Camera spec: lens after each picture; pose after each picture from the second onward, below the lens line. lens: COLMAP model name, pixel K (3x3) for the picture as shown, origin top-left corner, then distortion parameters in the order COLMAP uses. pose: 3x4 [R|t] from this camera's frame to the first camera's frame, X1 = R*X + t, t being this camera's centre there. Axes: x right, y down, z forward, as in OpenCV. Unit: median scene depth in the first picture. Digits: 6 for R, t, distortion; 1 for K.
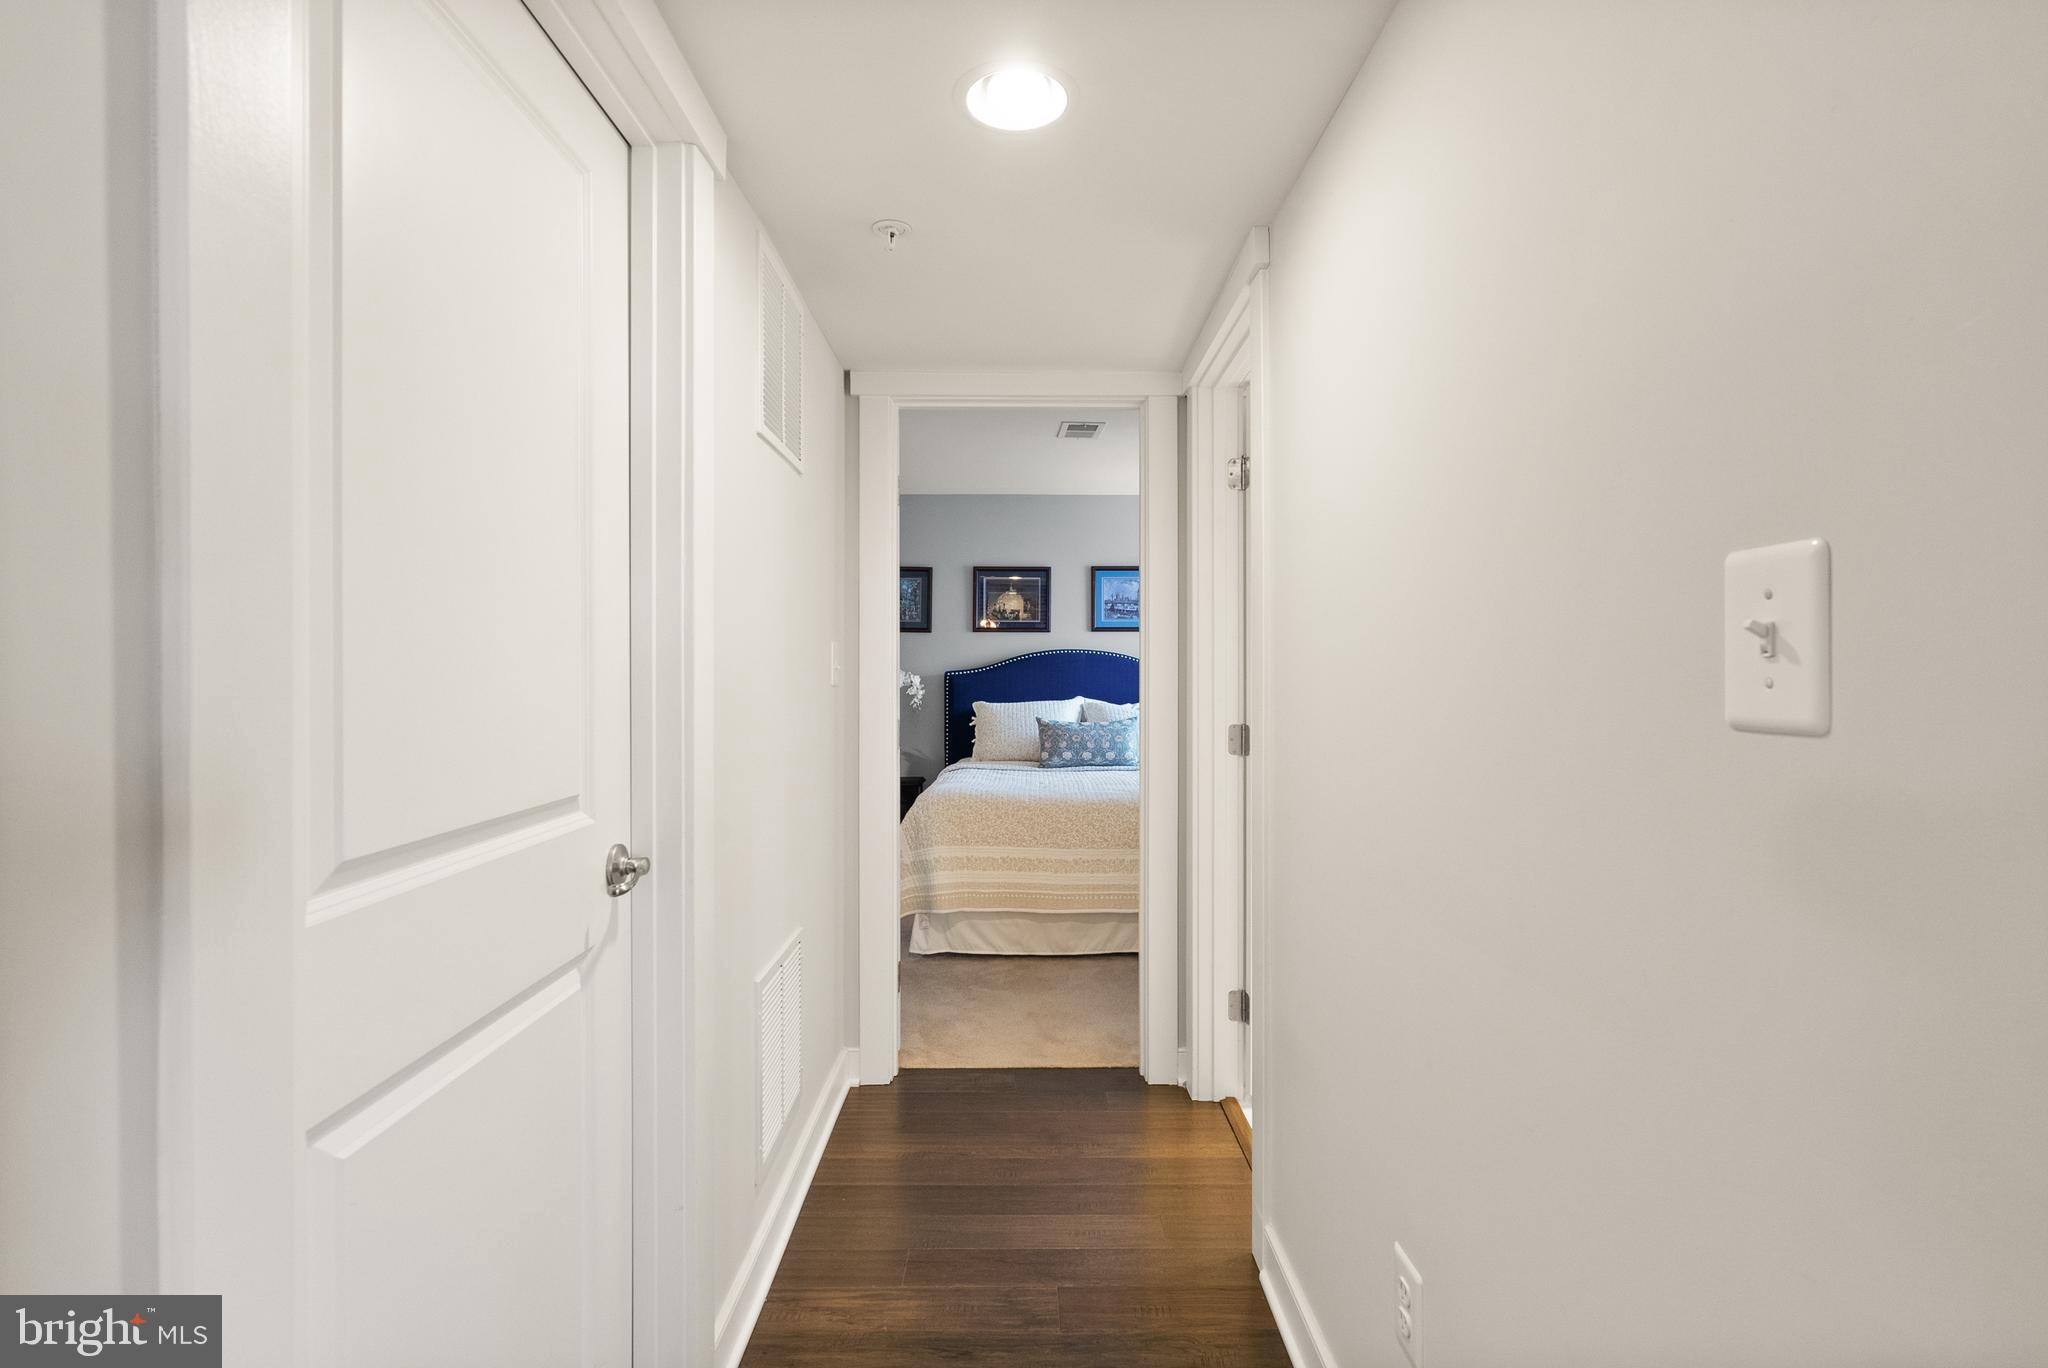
lens RADIAL K [[950.3, 0, 1025.4], [0, 950.3, 675.6], [0, 0, 1]] dist [0.000296, 0.002191]
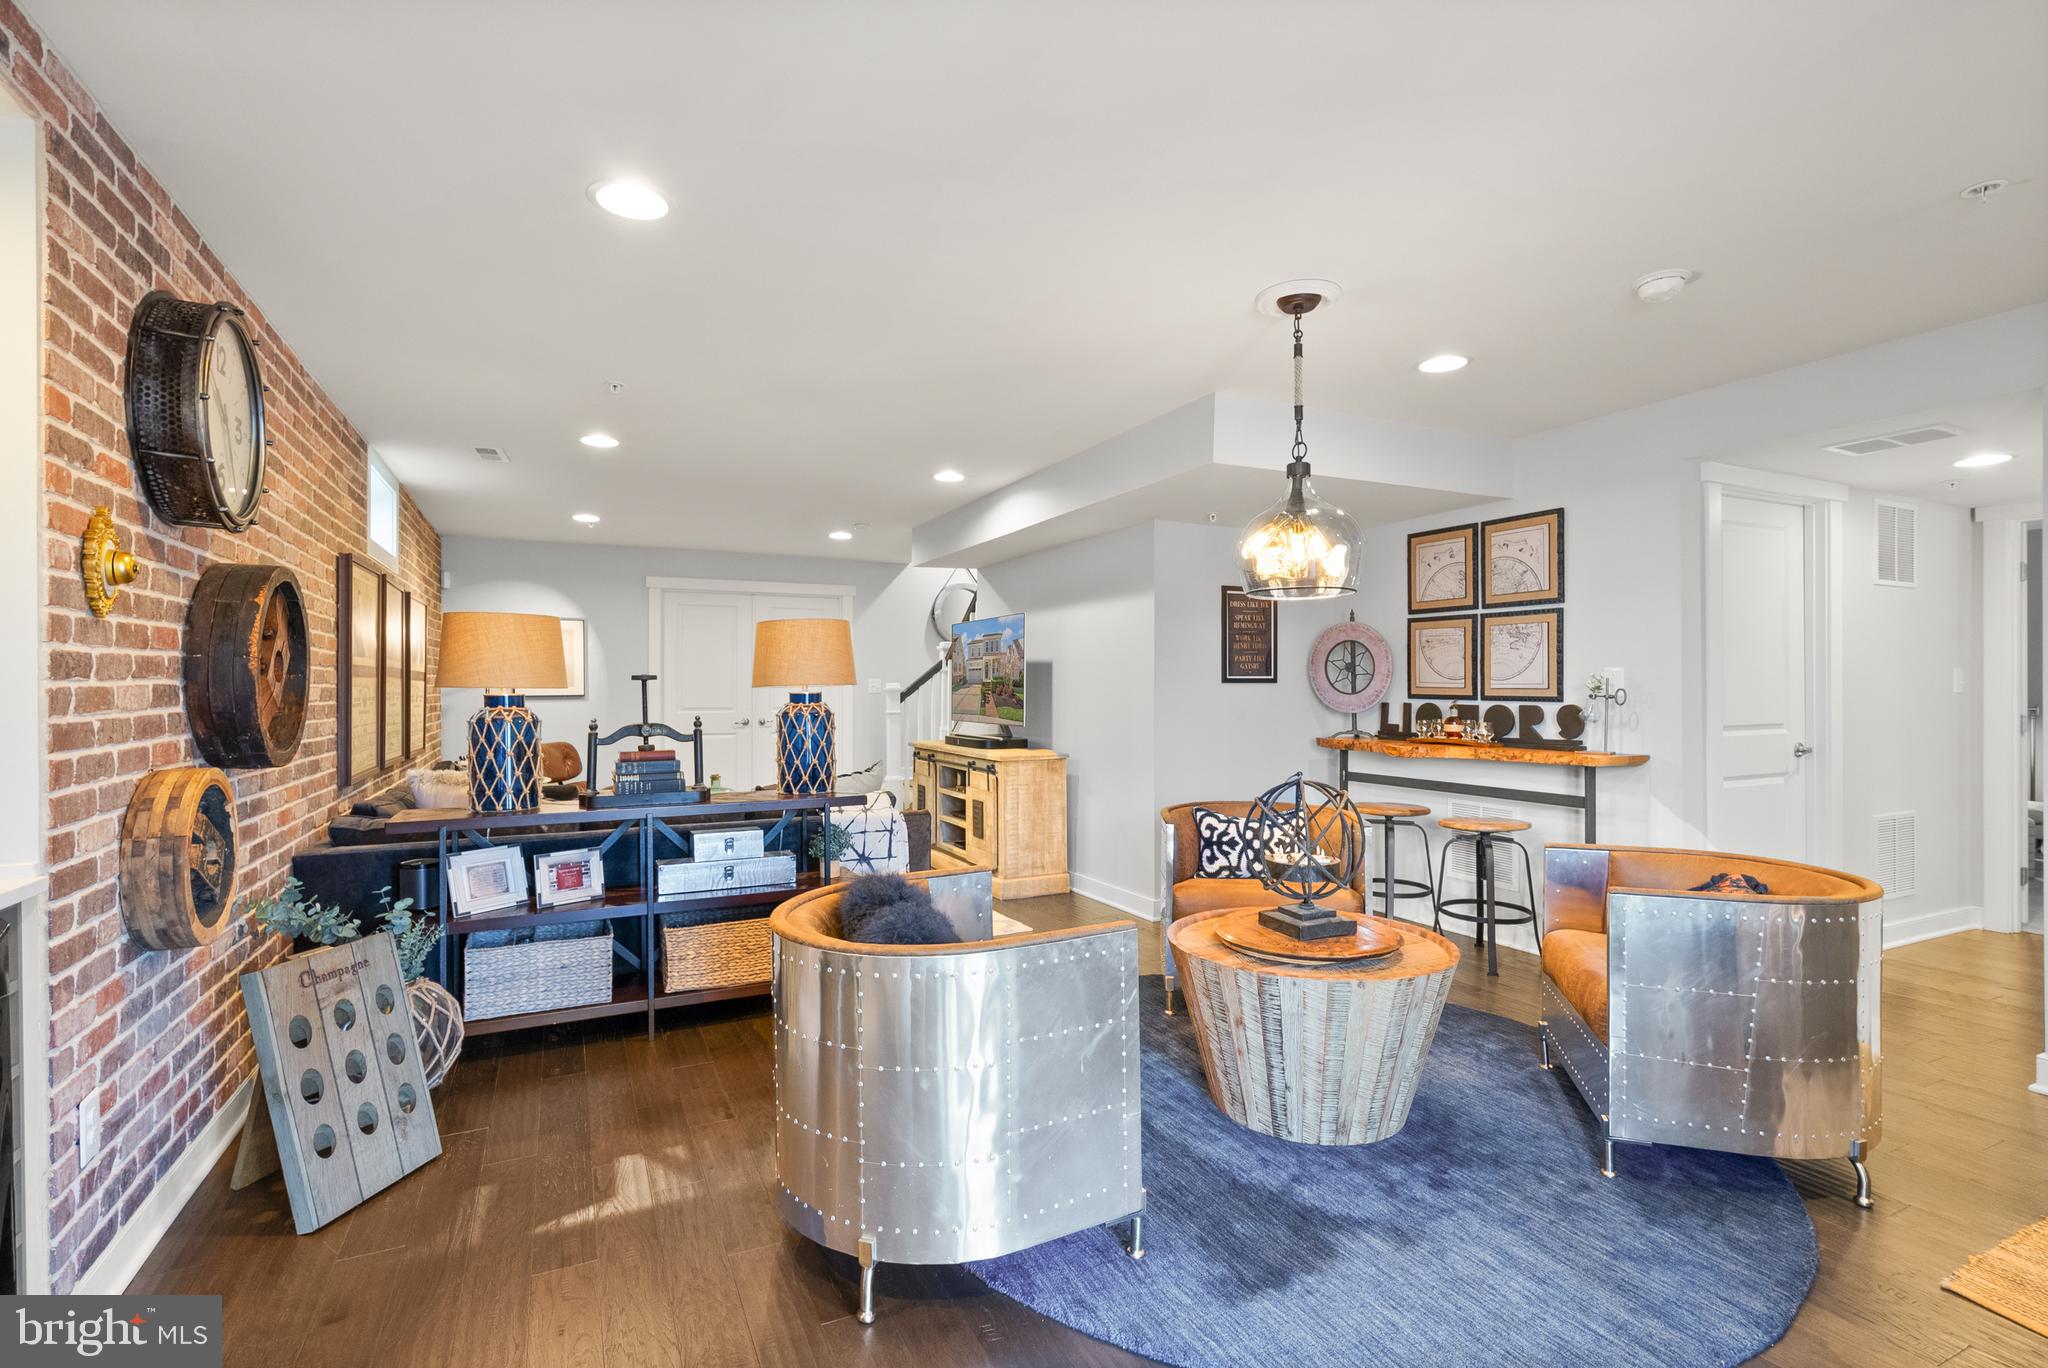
lens RADIAL K [[950.3, 0, 1023.7], [0, 950.3, 677.1], [0, 0, 1]] dist [0.000296, 0.002191]
pose [[0.423714, -0.004013, -0.905787, 0.338561], [0.004659, 0.999987, -0.002251, -0.011015], [0.905784, -0.003266, 0.423727, -0.673475]]
